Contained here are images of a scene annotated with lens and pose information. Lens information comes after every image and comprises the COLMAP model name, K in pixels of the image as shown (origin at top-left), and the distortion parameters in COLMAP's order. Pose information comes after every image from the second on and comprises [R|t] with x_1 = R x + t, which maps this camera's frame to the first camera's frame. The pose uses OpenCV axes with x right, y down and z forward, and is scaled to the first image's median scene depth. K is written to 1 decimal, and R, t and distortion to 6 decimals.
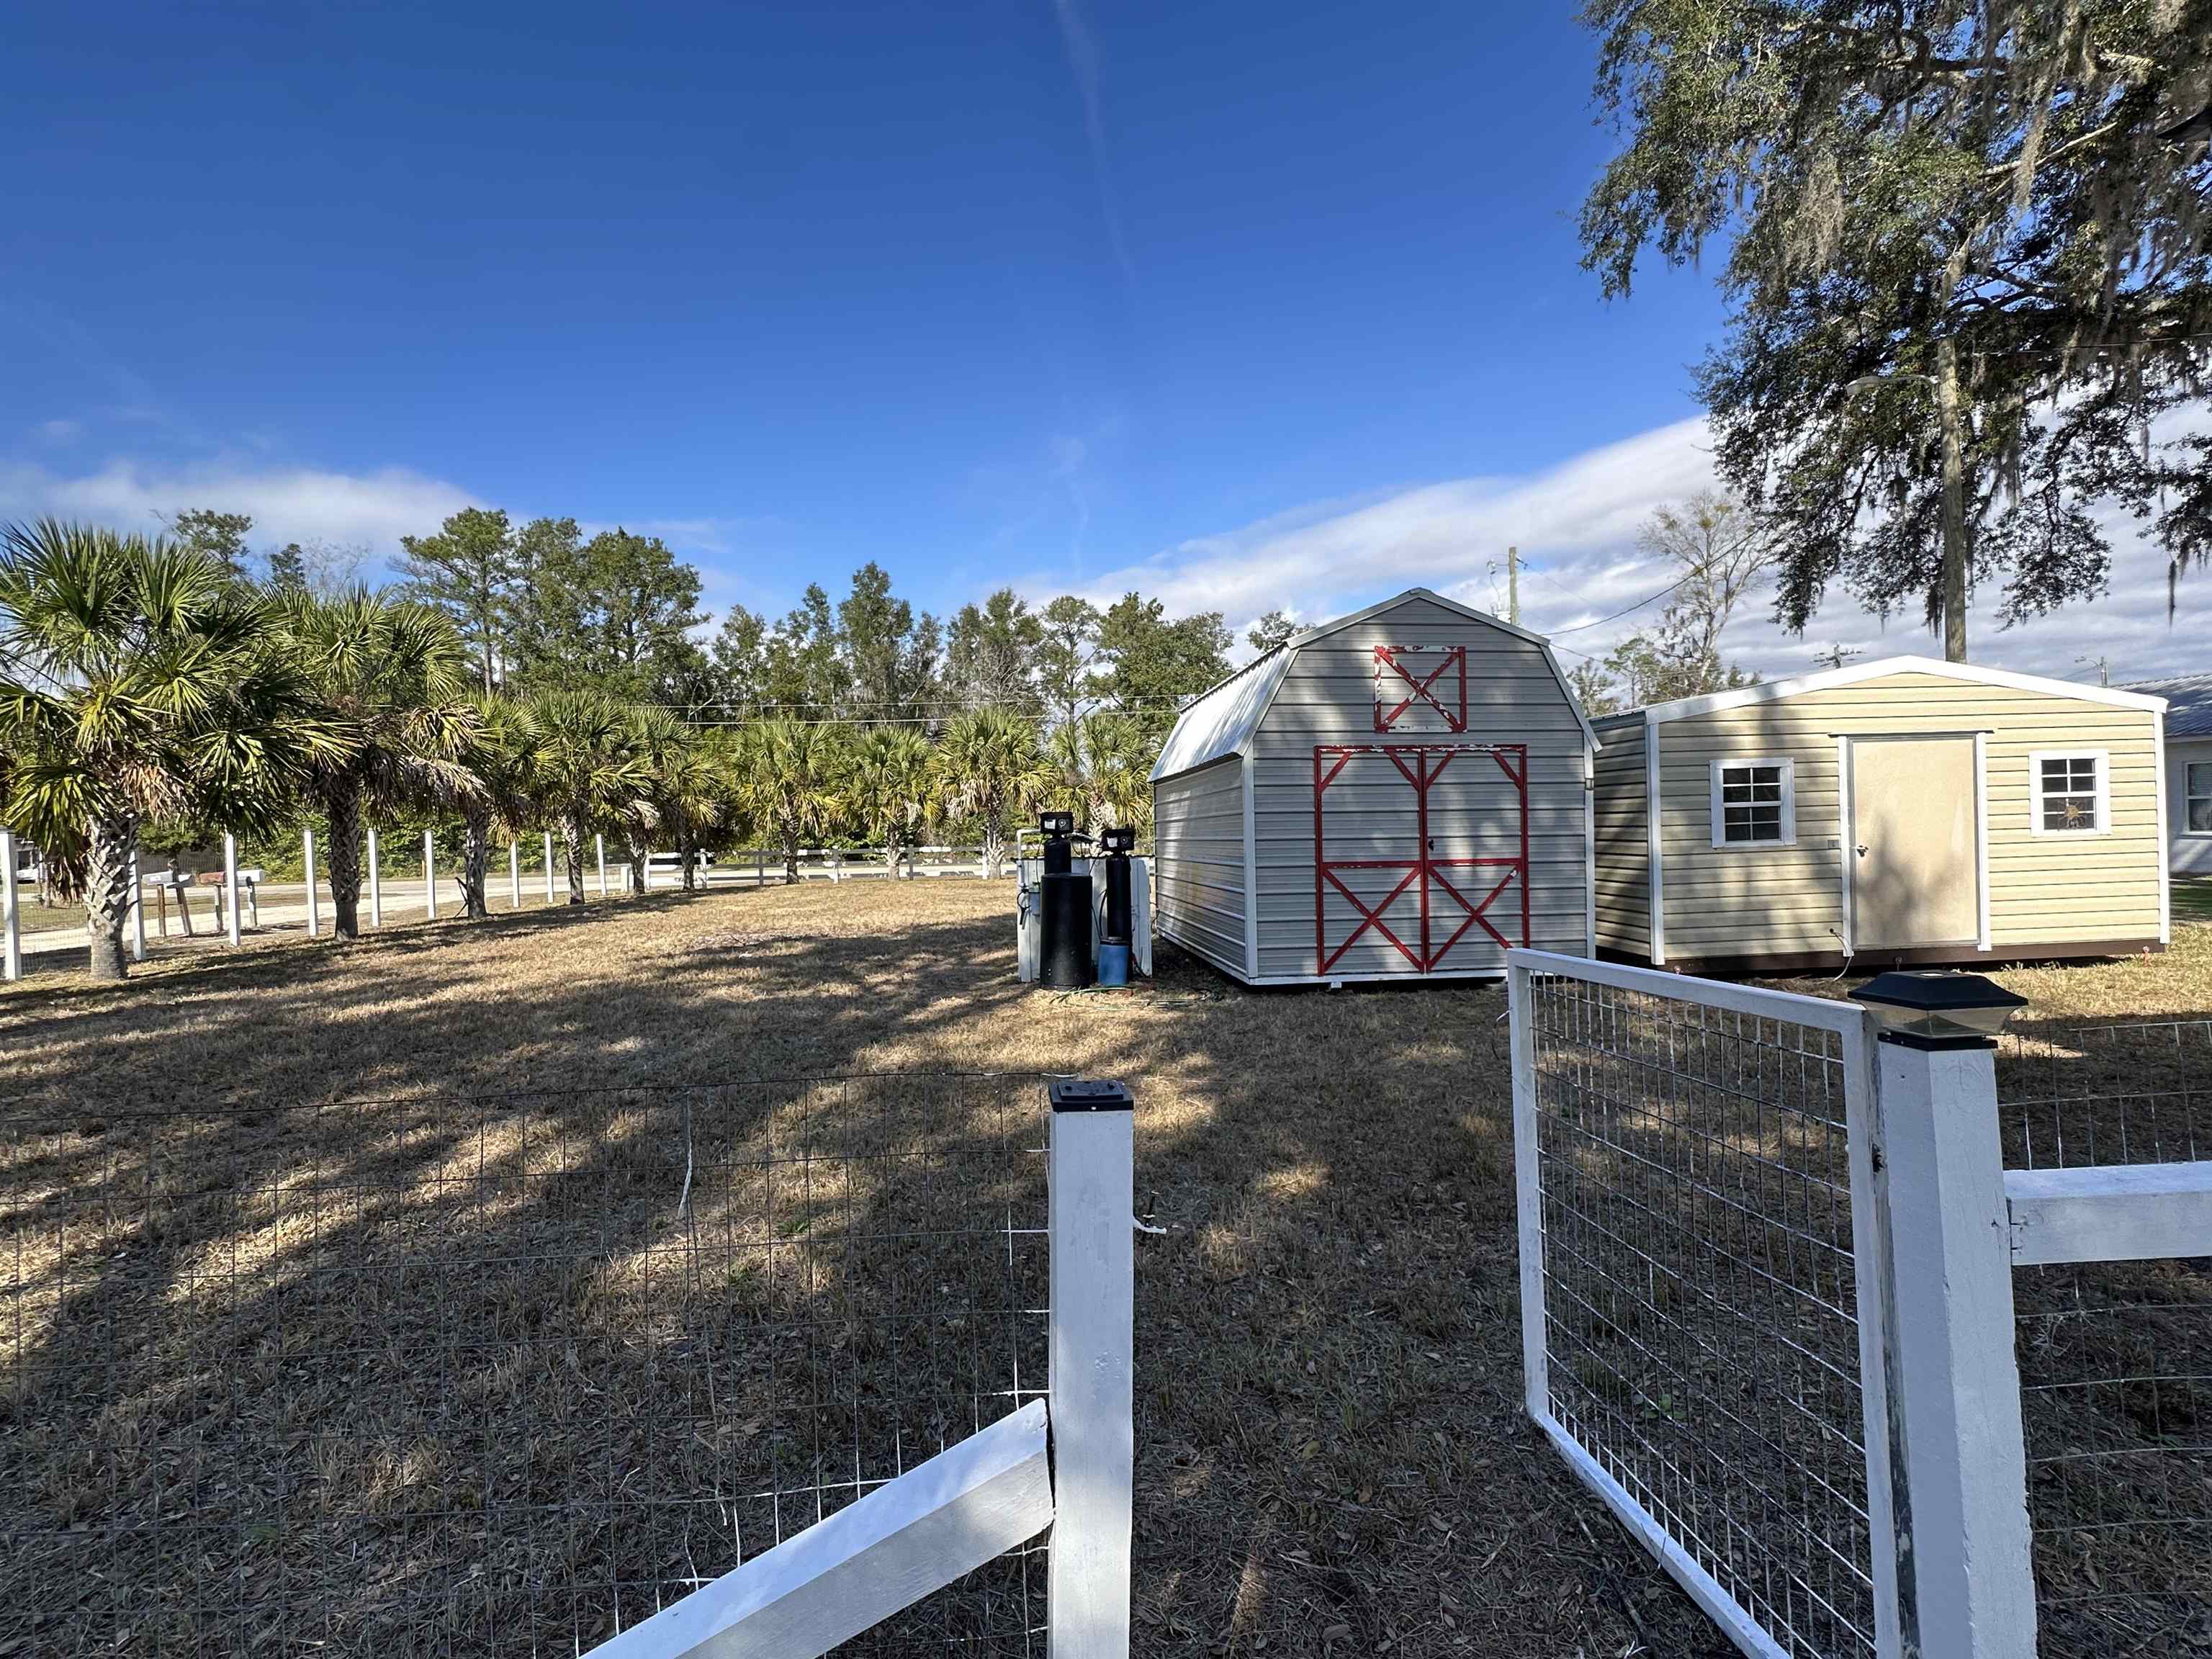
lens RADIAL K [[1030.3, 0, 1106.0], [0, 1030.3, 829.5], [0, 0, 1]] dist [0.000773, -0.000390]
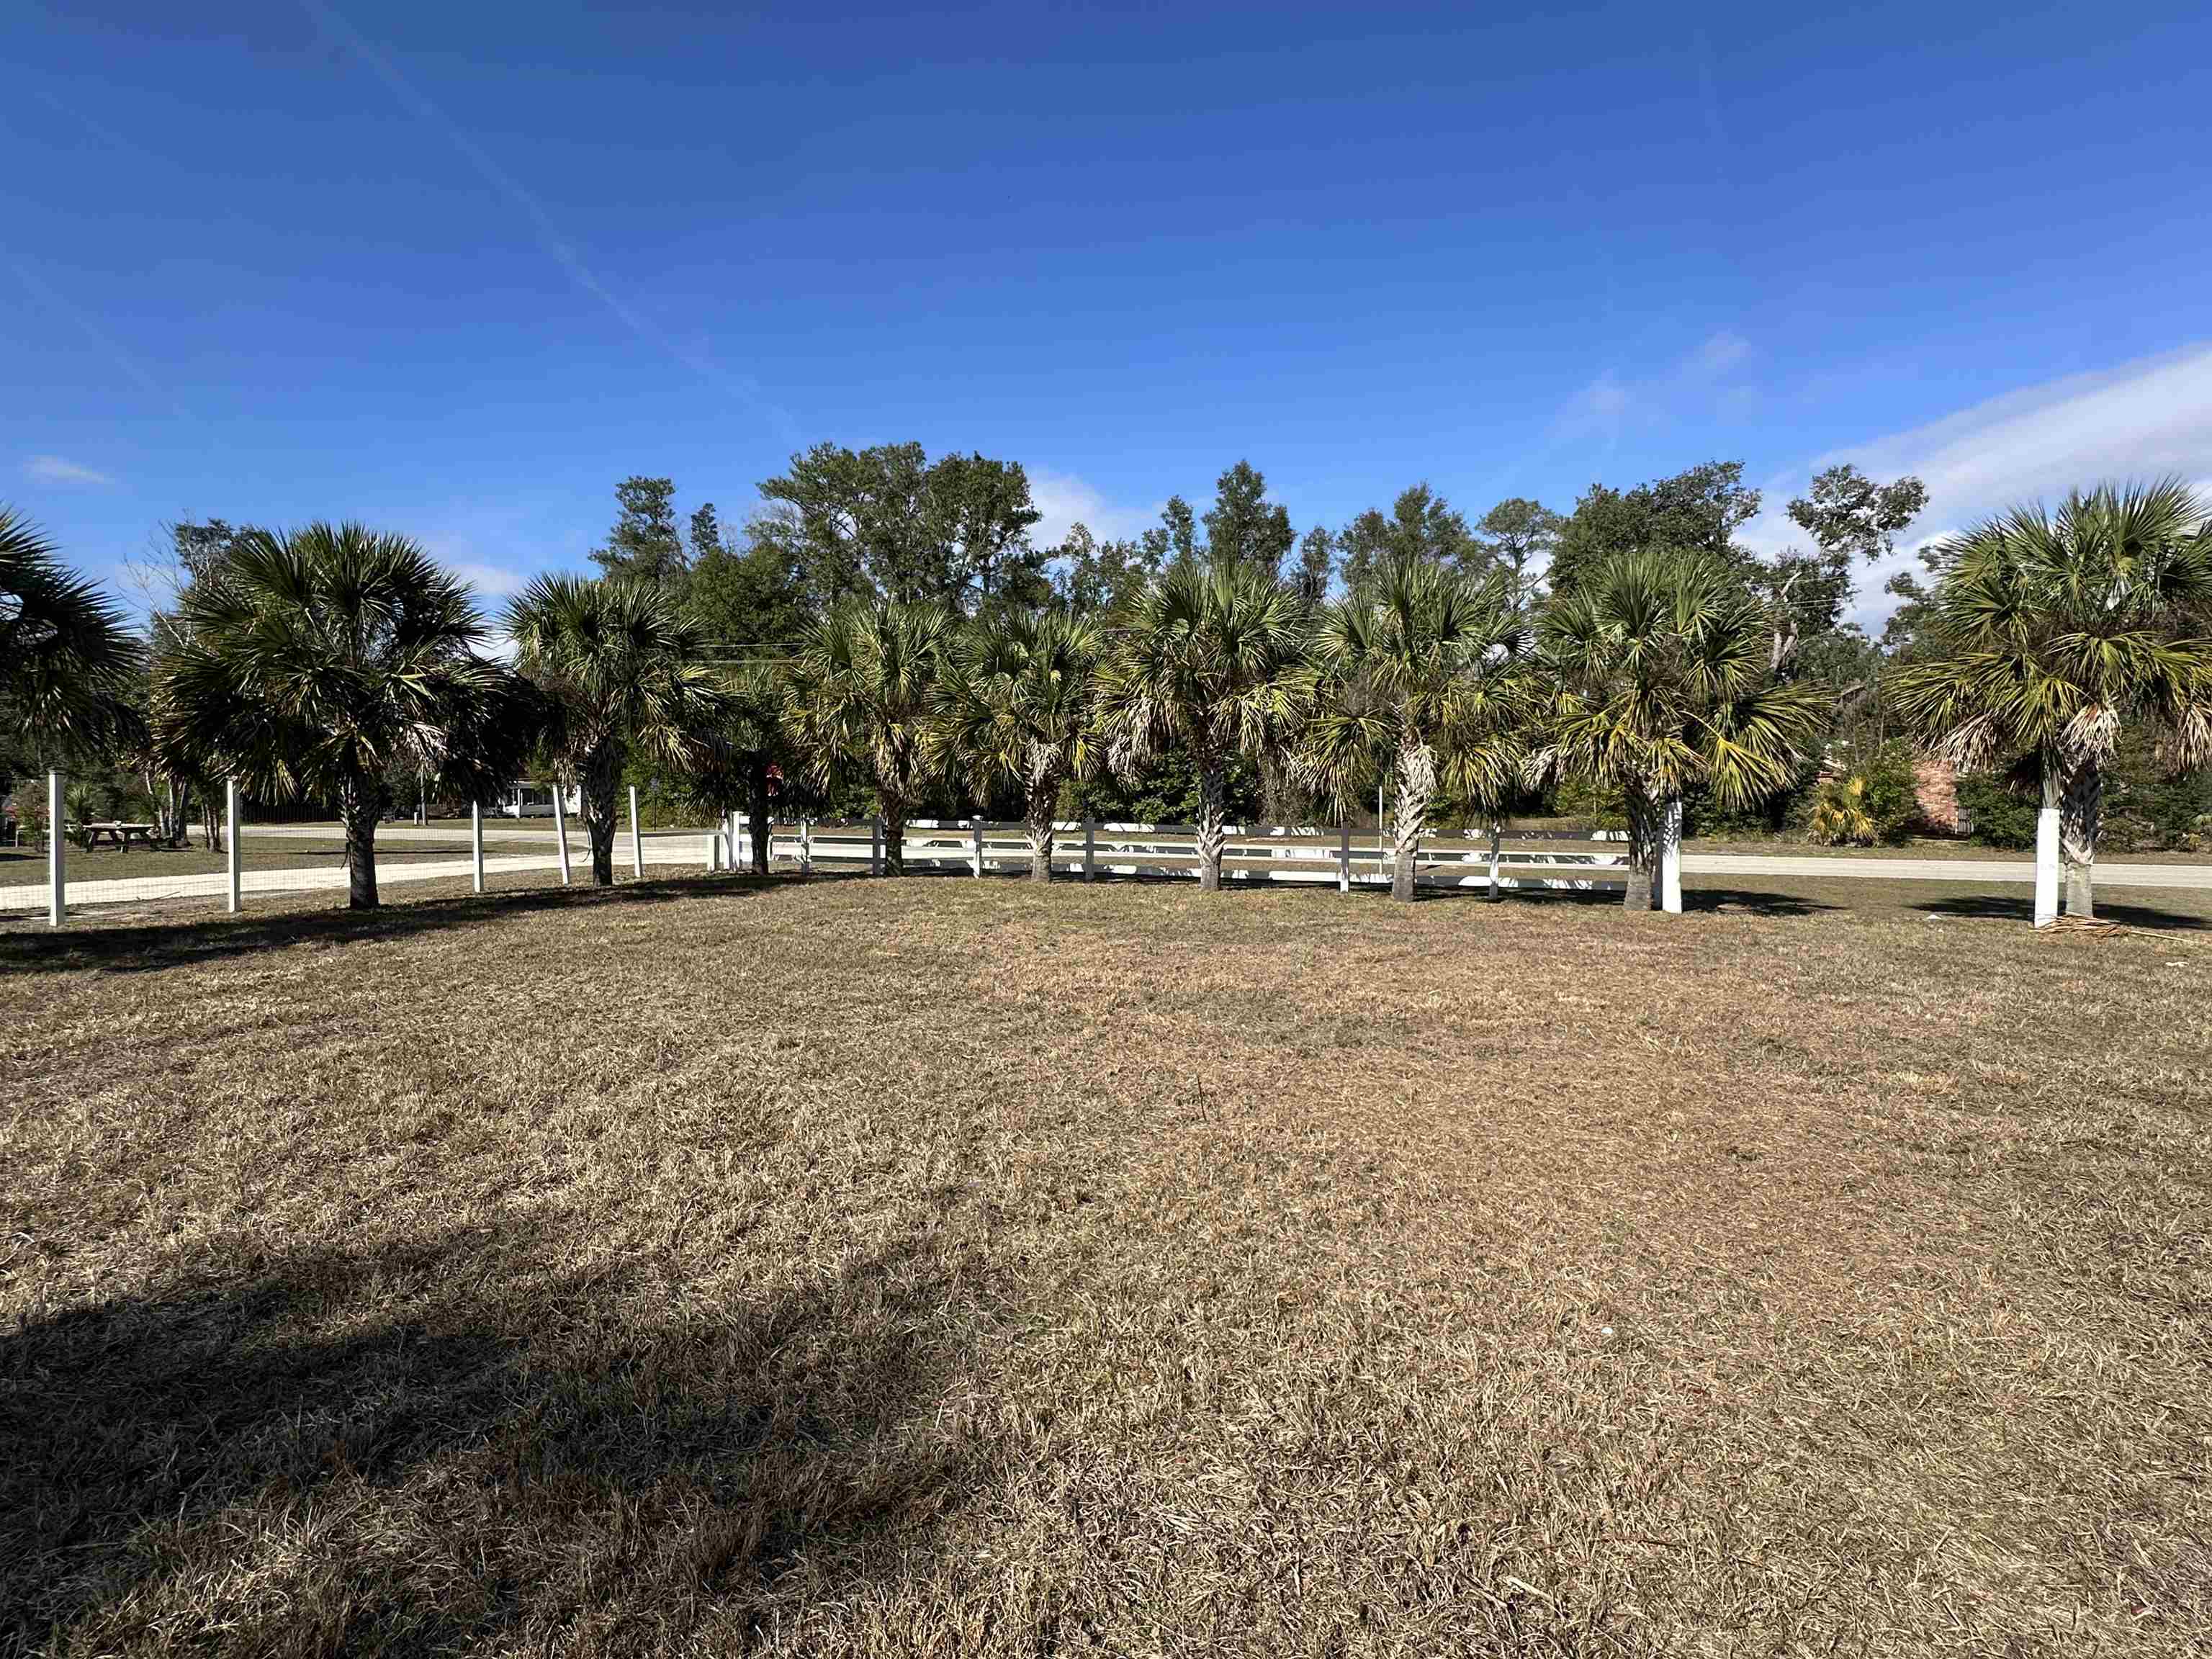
lens RADIAL K [[1008.4, 0, 1106.9], [0, 1008.4, 839.7], [0, 0, 1]] dist [-0.000506, -0.000323]
pose [[0.902807, 0.047395, -0.427425, 0.031285], [-0.026432, 0.998145, 0.054850, -0.002196], [0.429232, -0.038221, 0.902385, 0.228219]]
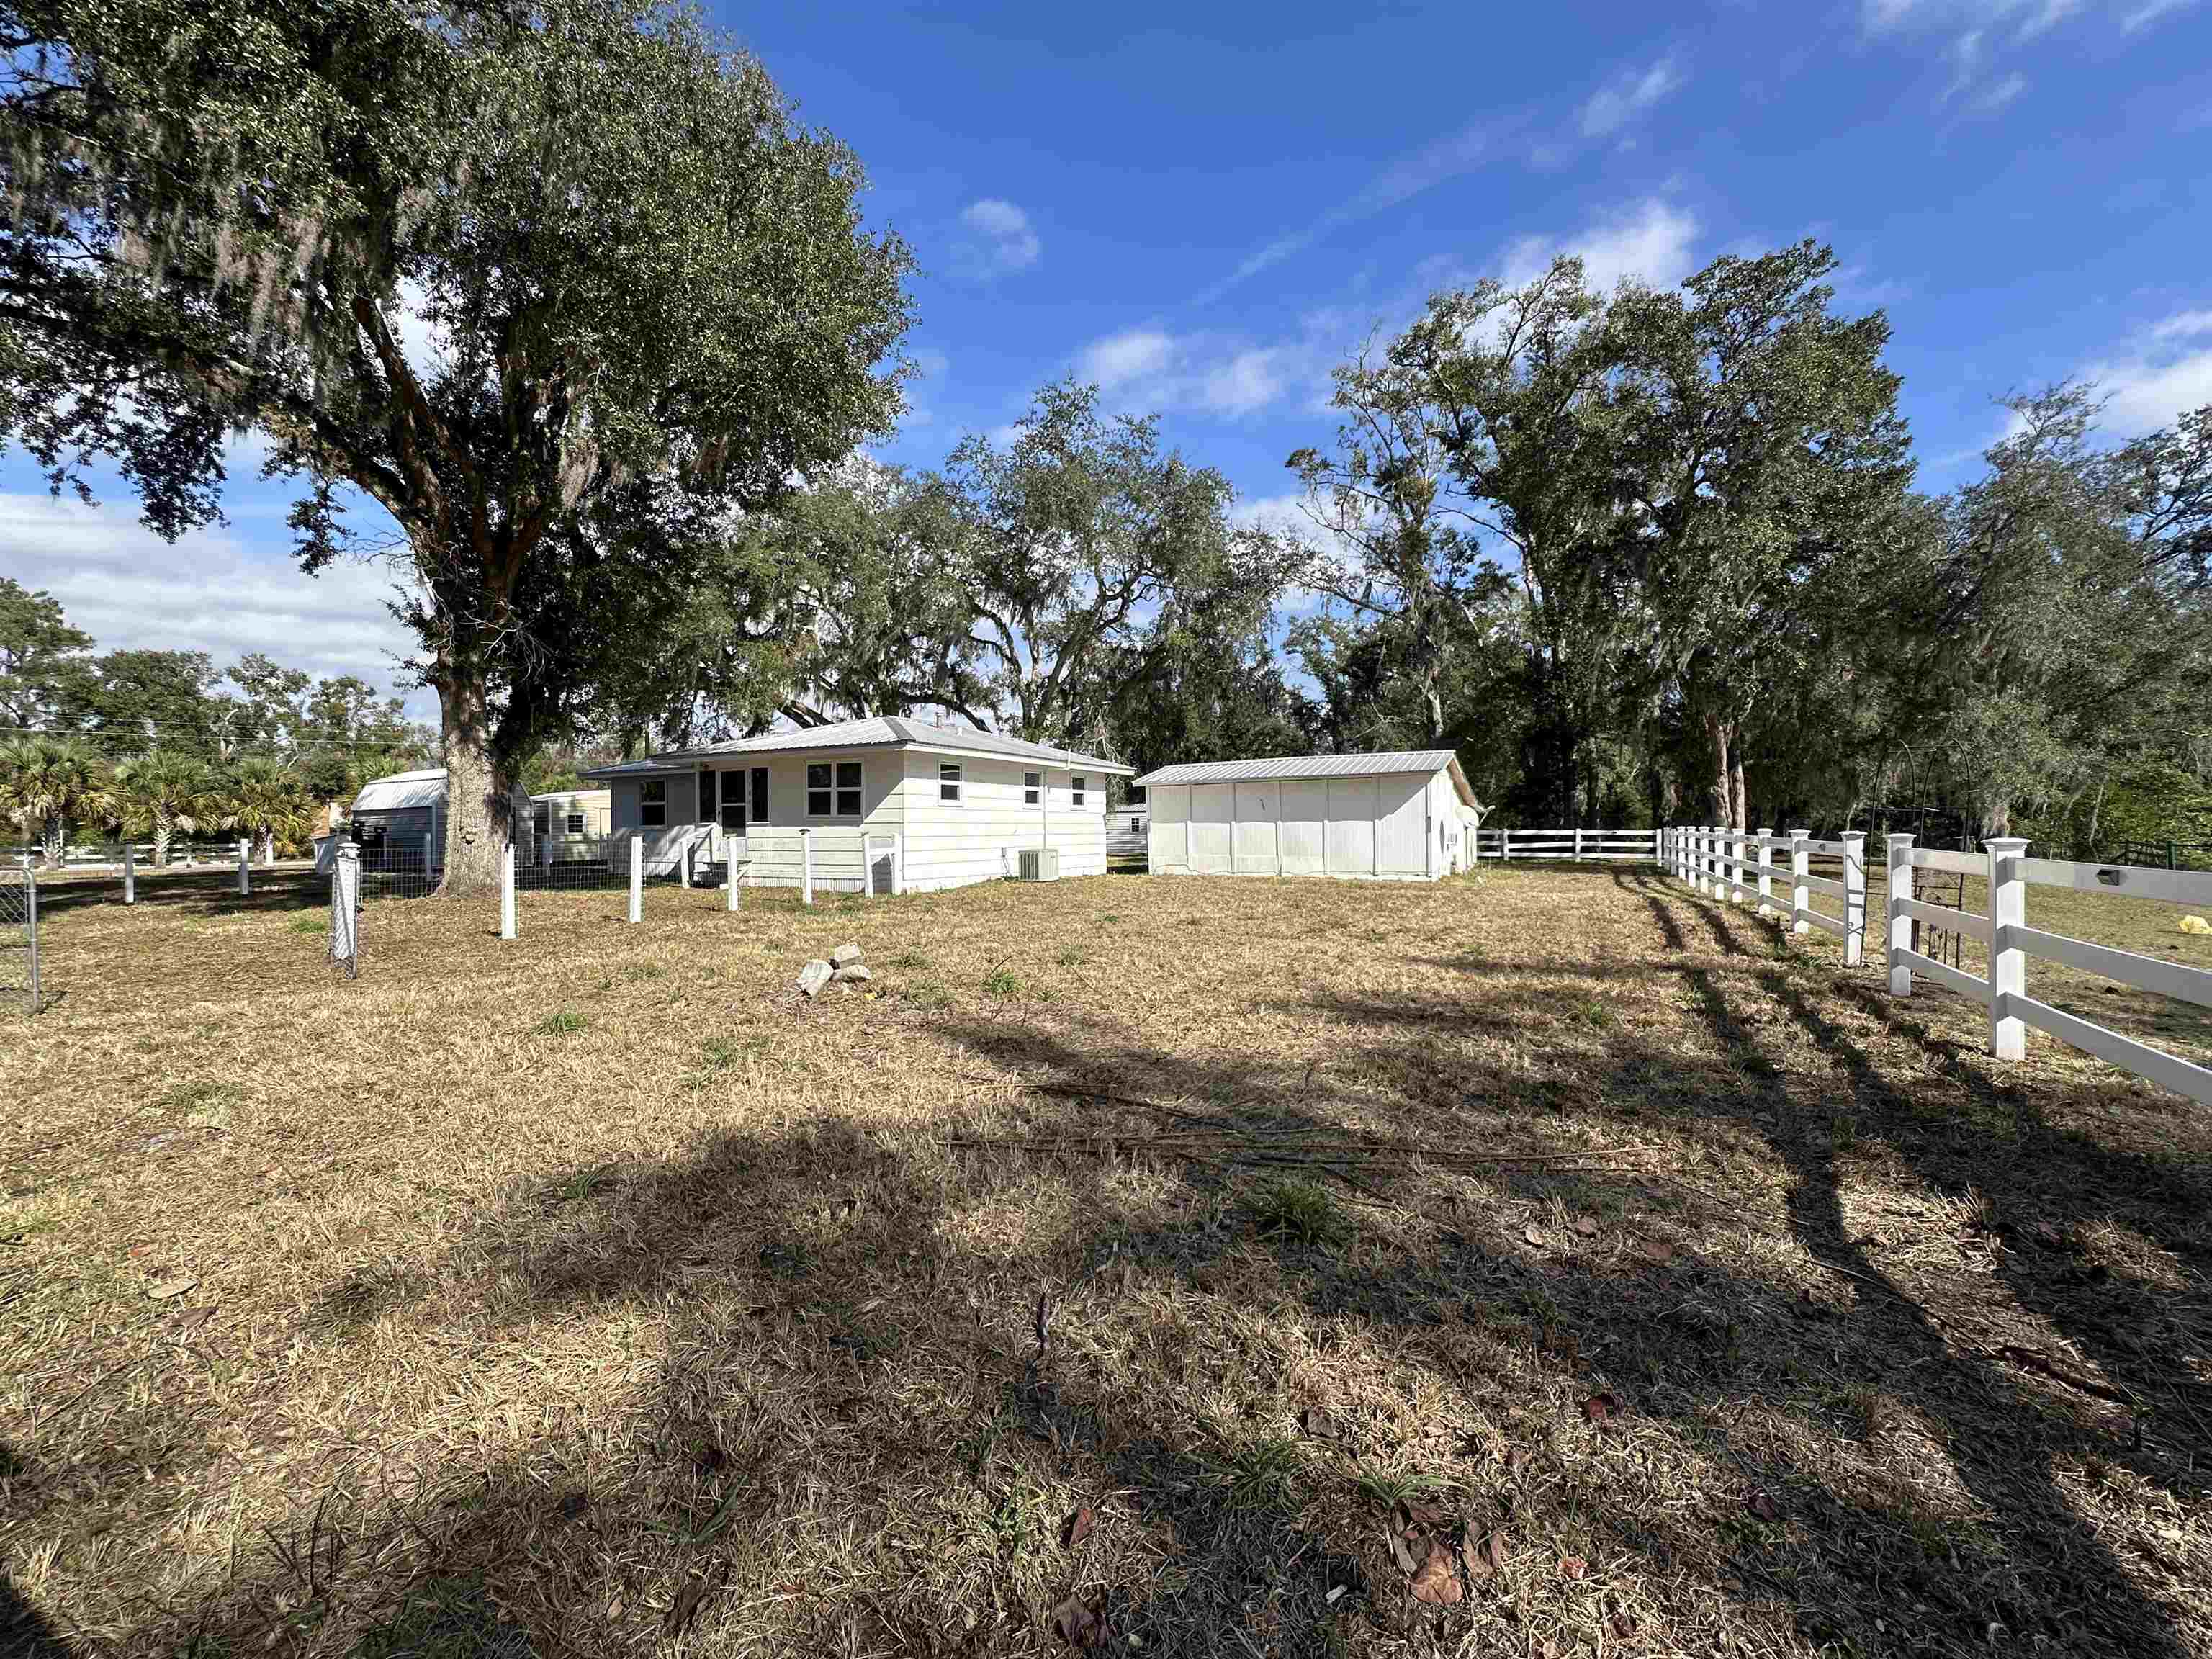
lens RADIAL K [[878.7, 0, 1150.2], [0, 878.7, 844.9], [0, 0, 1]] dist [-0.002110, -0.000152]
pose [[0.518014, 0.004597, 0.855360, -0.152091], [0.001410, 0.999980, -0.006227, 0.010582], [-0.855371, 0.004432, 0.517997, -0.351533]]
